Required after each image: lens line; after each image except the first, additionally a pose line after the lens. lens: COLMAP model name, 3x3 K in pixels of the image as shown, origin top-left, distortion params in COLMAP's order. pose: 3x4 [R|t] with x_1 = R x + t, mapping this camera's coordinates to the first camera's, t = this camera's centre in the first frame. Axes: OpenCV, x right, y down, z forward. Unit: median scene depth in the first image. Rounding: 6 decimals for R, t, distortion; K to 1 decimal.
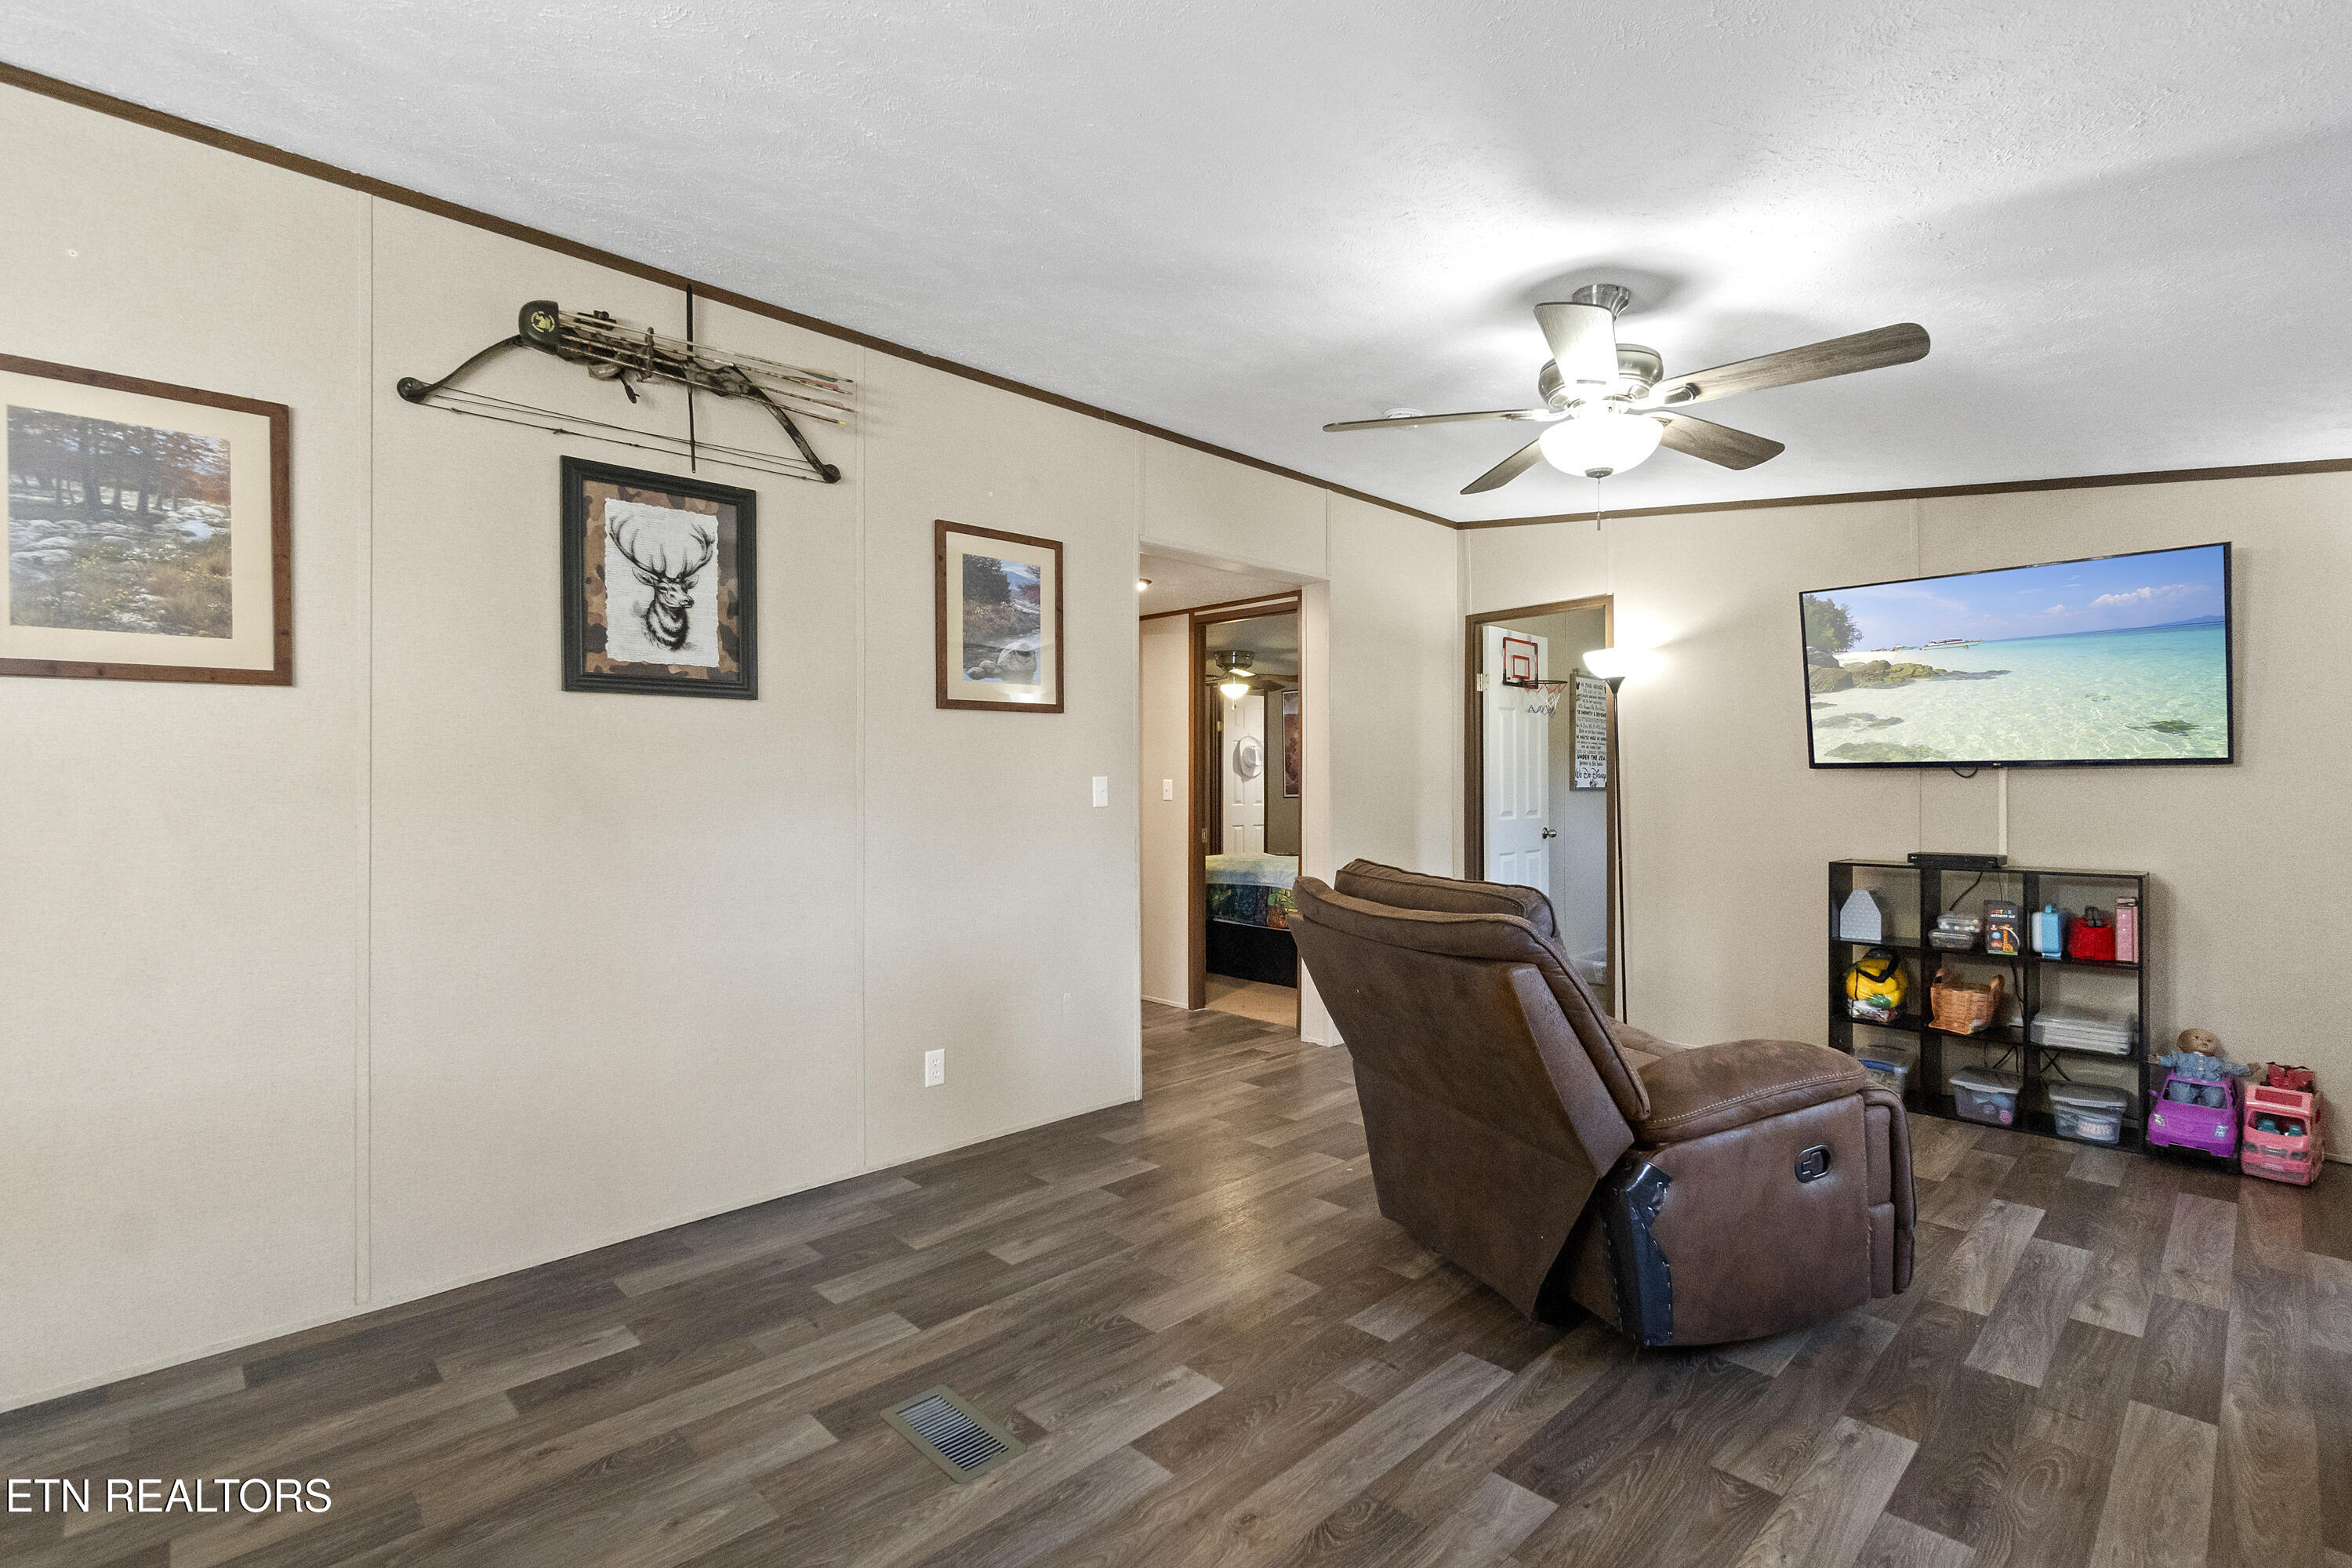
lens RADIAL K [[1028.8, 0, 1181.9], [0, 1028.8, 786.5], [0, 0, 1]] dist [-0.002499, 0.001266]
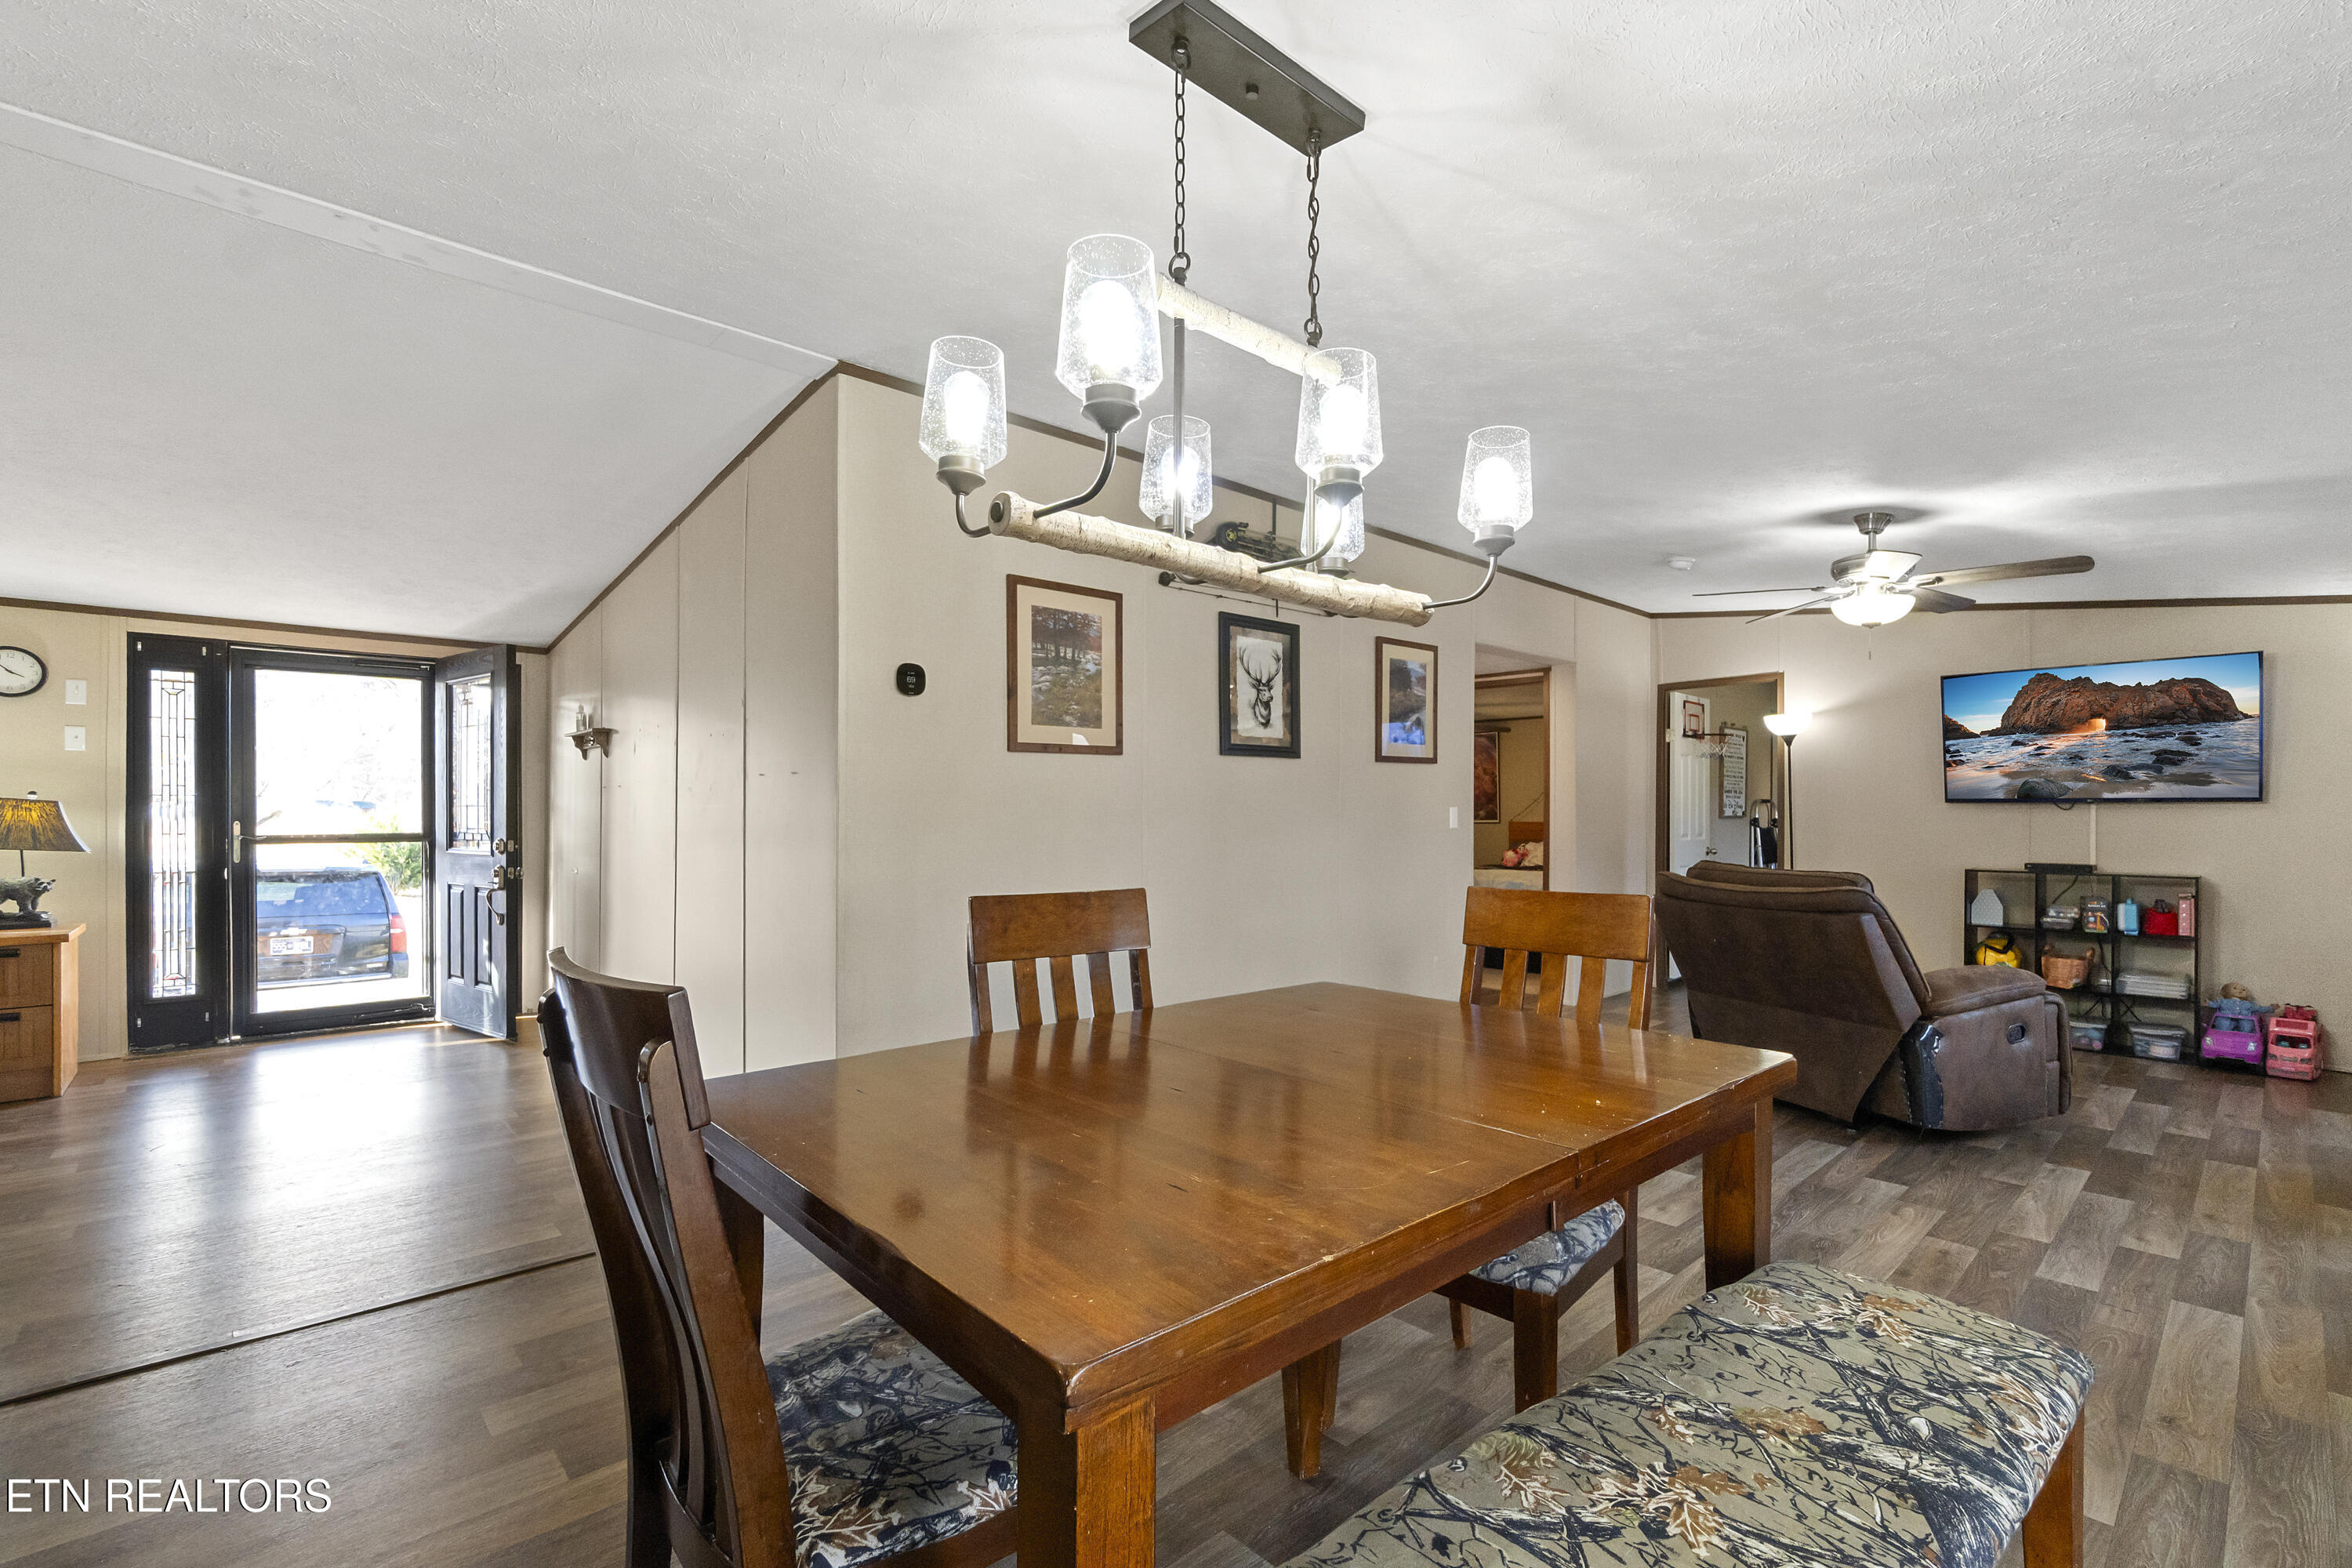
lens RADIAL K [[1028.8, 0, 1182.9], [0, 1028.8, 808.3], [0, 0, 1]] dist [-0.002499, 0.001266]
pose [[0.999962, -0.000493, -0.008654, -0.559397], [0.000387, 0.999925, -0.012232, 0.009030], [0.008659, 0.012228, 0.999888, -0.538442]]
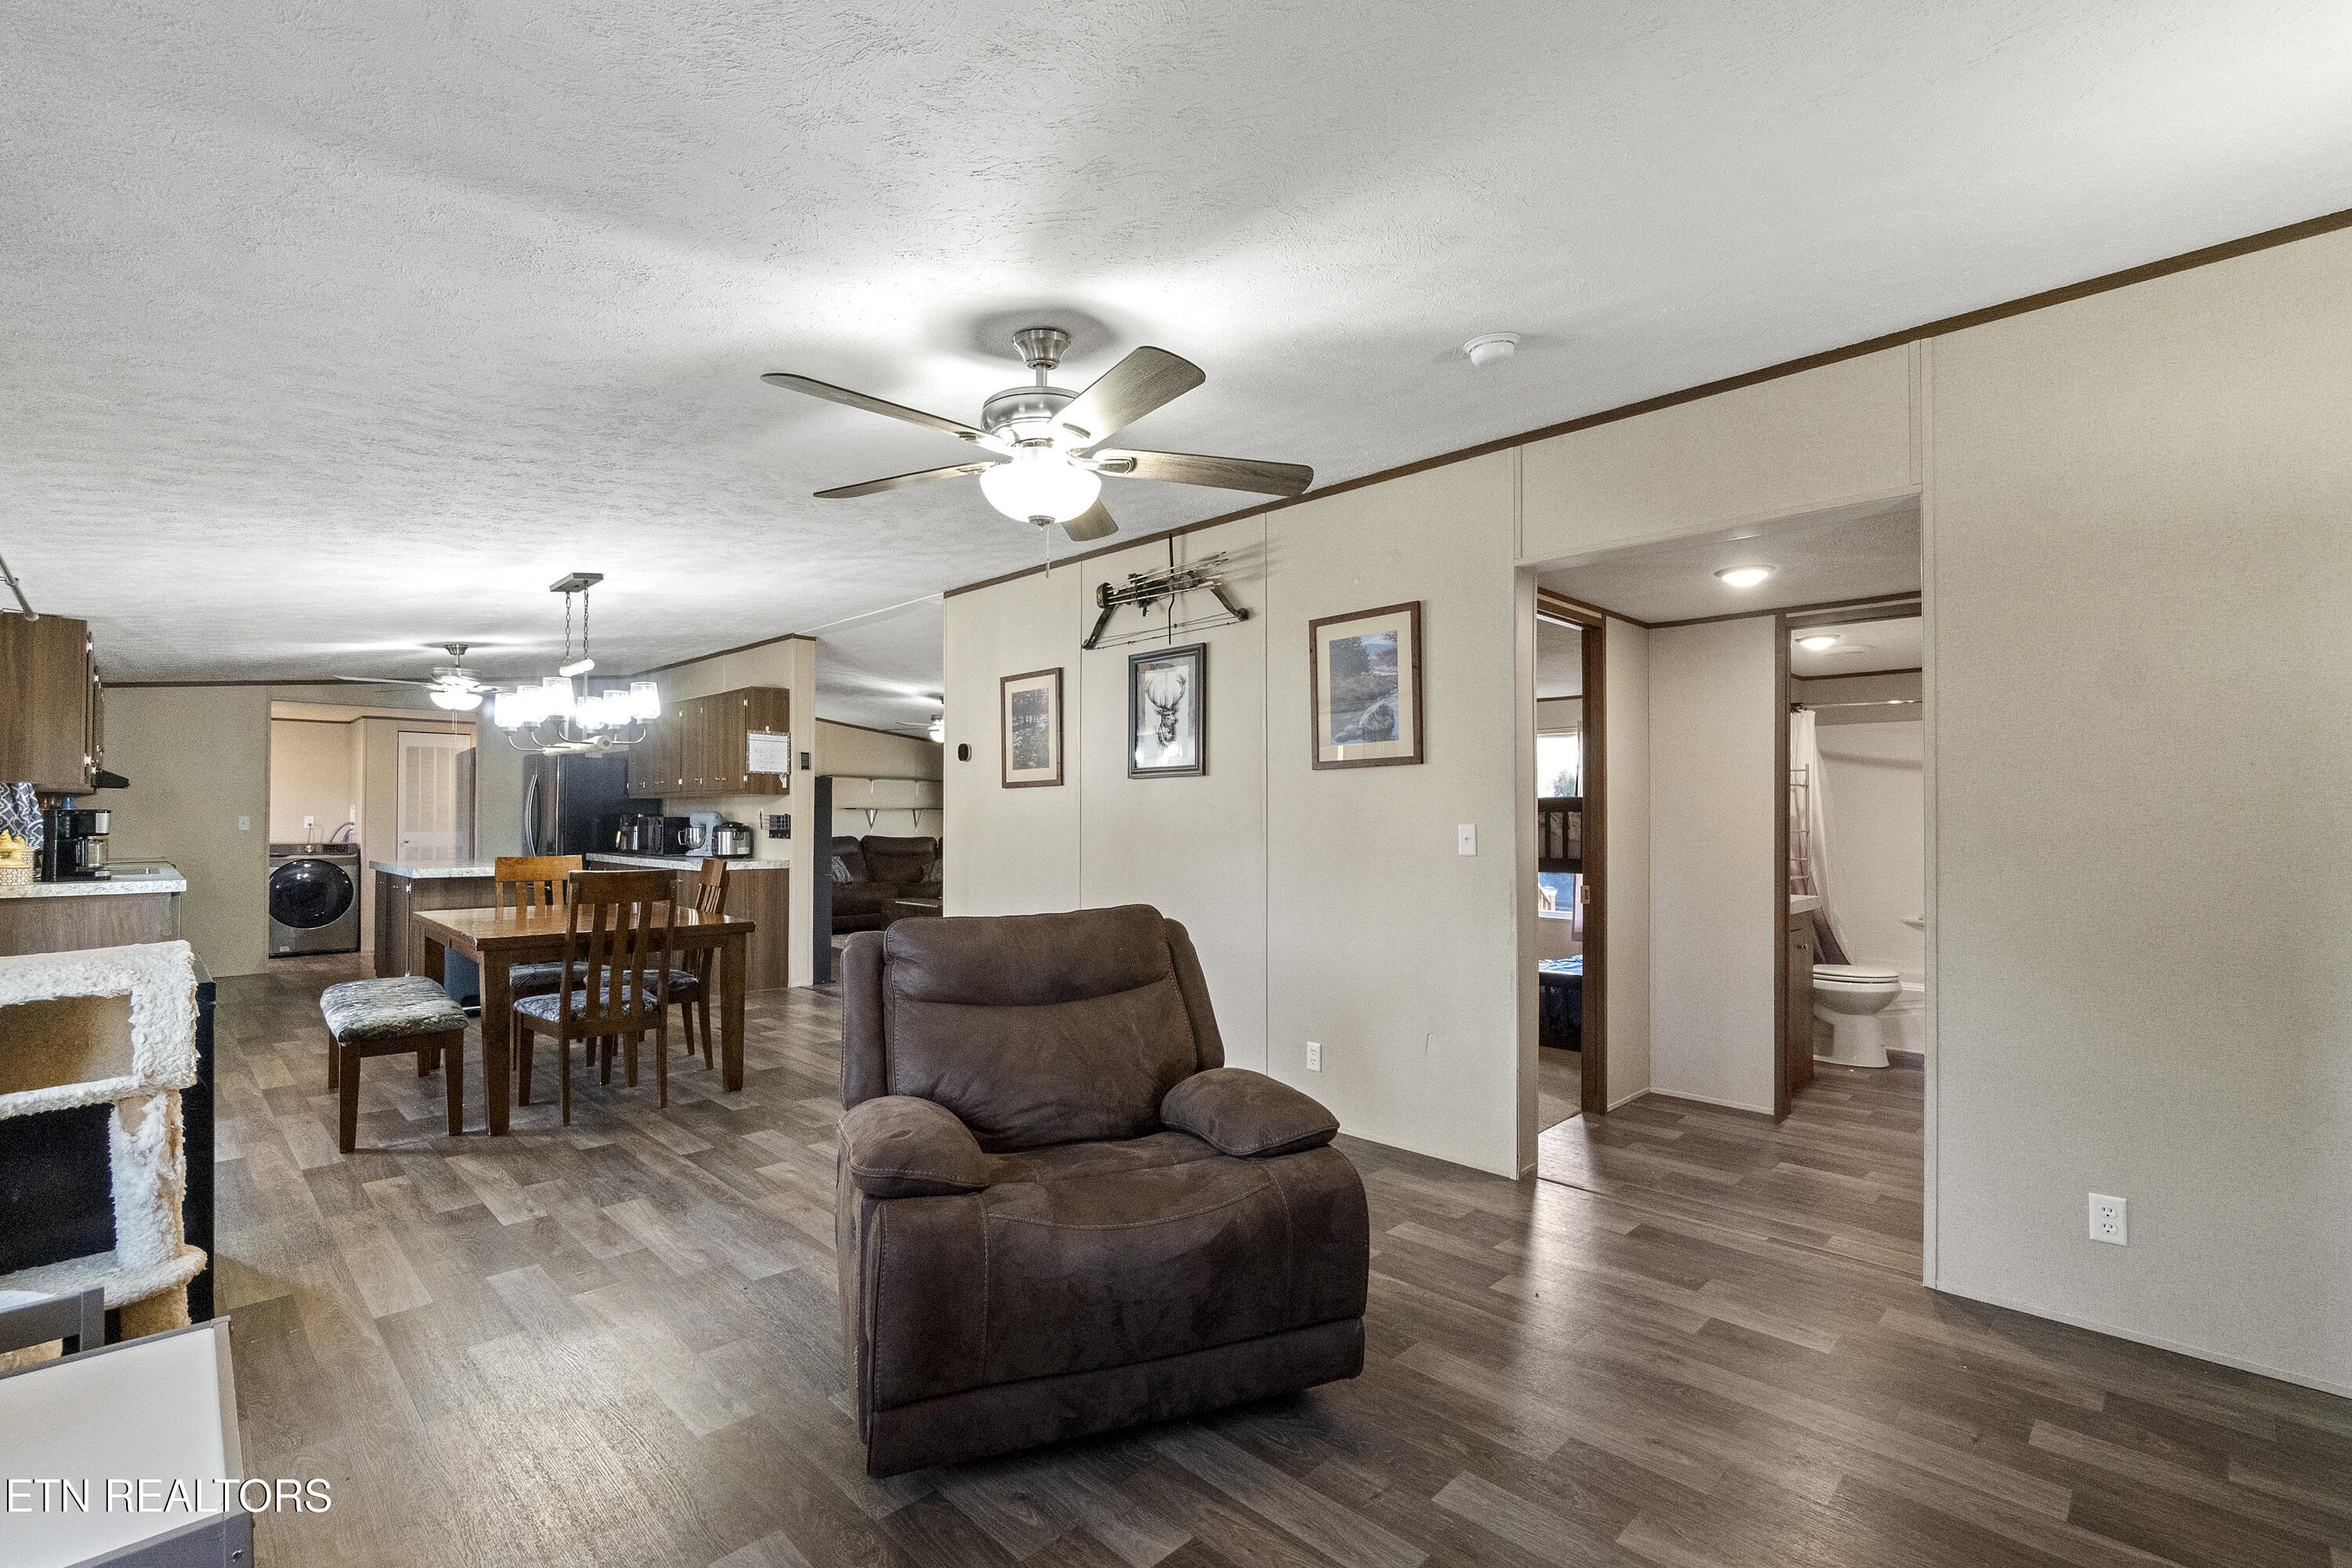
lens RADIAL K [[1063.4, 0, 1162.4], [0, 1063.4, 820.4], [0, 0, 1]] dist [-0.009709, -0.000098]
pose [[0.024082, -0.000317, -0.999710, 1.171046], [-0.007861, 0.999969, -0.000507, -0.013791], [0.999679, 0.007871, 0.024079, 0.872904]]
